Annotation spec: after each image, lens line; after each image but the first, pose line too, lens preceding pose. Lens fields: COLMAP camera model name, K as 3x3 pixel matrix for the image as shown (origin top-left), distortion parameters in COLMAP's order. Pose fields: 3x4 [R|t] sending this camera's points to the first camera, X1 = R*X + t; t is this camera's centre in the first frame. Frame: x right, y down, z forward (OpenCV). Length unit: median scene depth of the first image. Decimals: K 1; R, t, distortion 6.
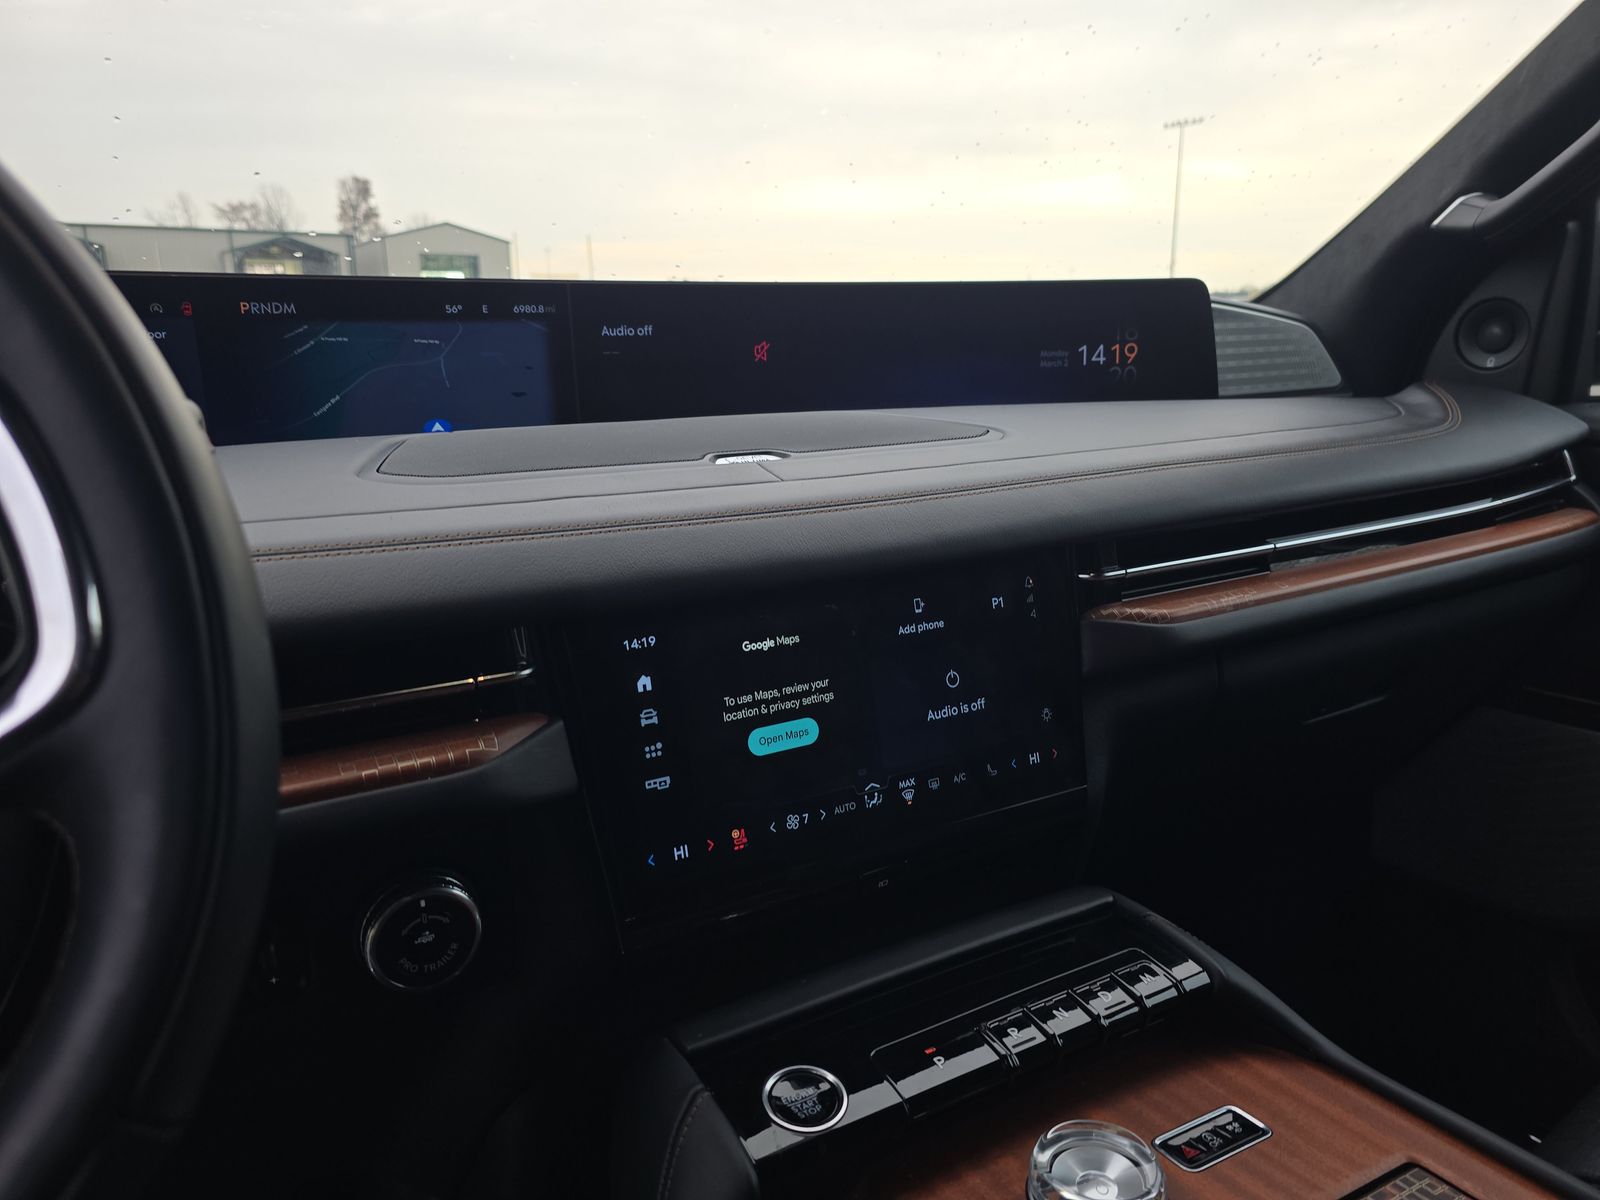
lens RADIAL K [[1063.0, 0, 805.1], [0, 1063.0, 608.9], [0, 0, 1]] dist [0.000956, -0.010991]
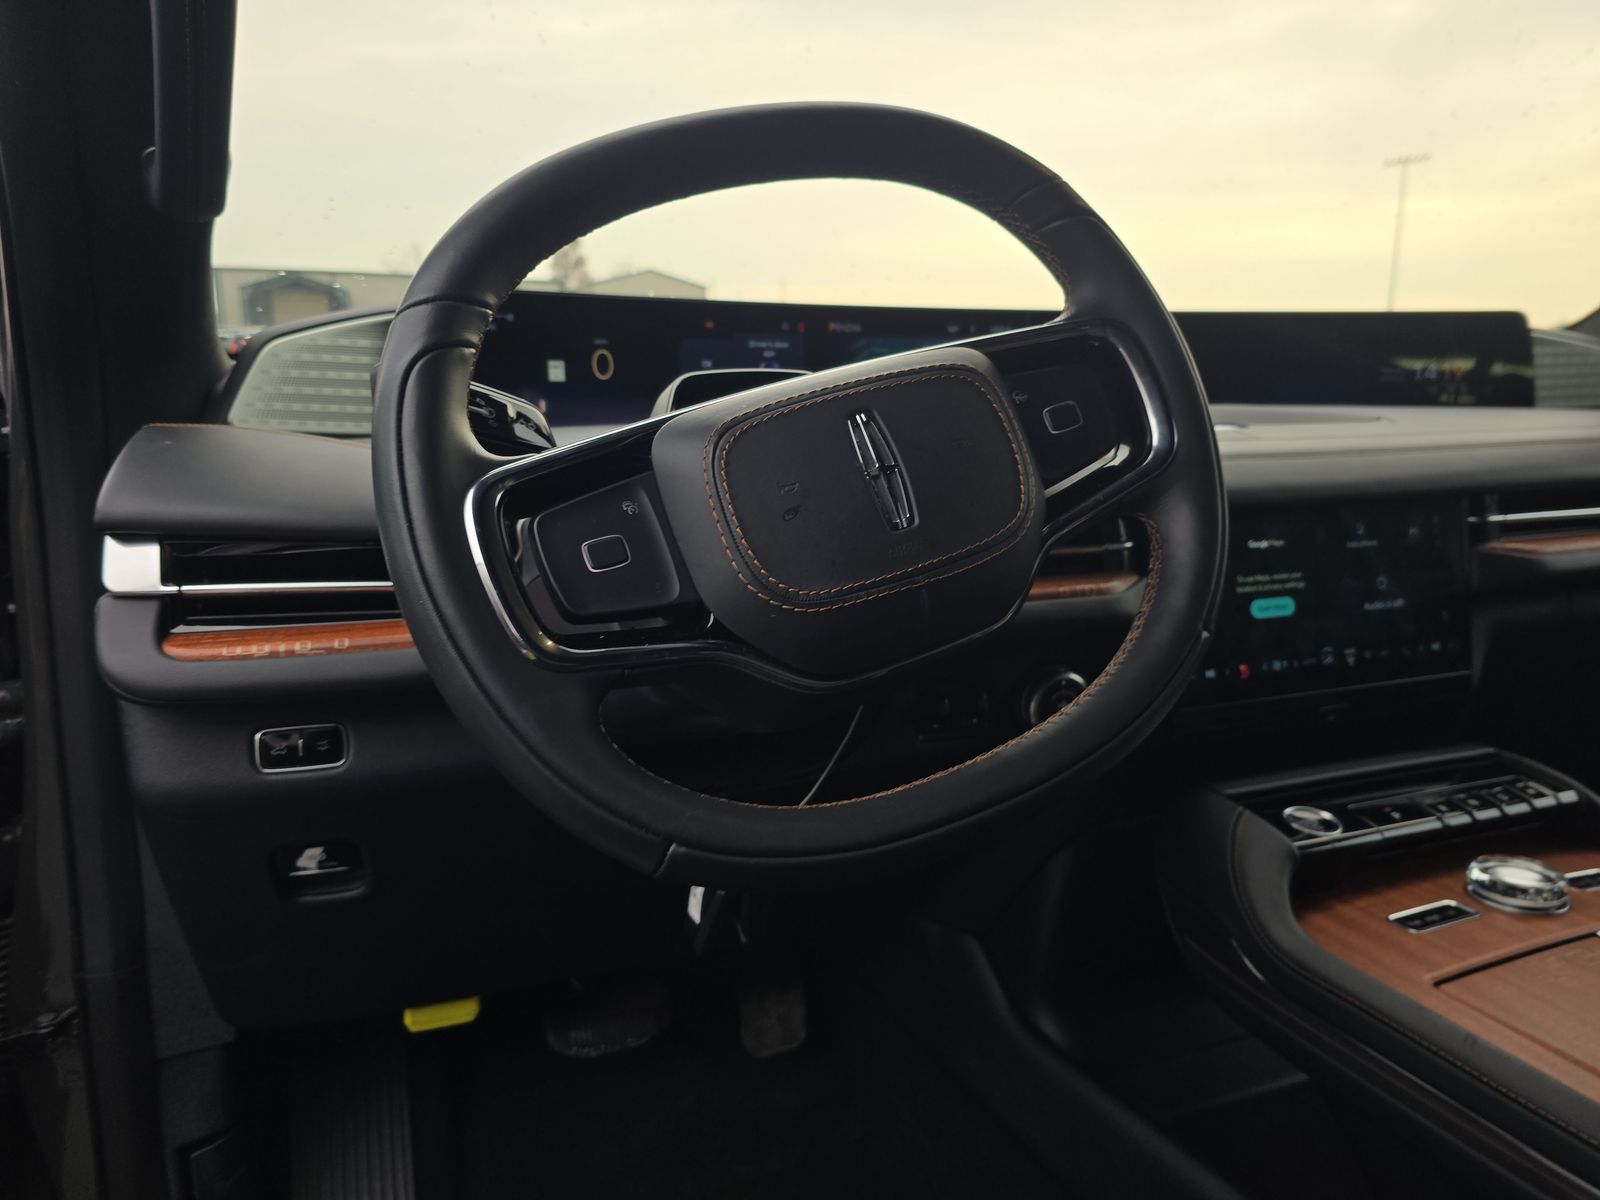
lens RADIAL K [[1063.0, 0, 796.3], [0, 1063.0, 590.7], [0, 0, 1]] dist [0.000956, -0.010991]
pose [[0.984588, 0.043384, -0.169423, -0.411137], [-0.052355, 0.997433, -0.048843, 0.197777], [0.166870, 0.056960, 0.984332, -0.553506]]
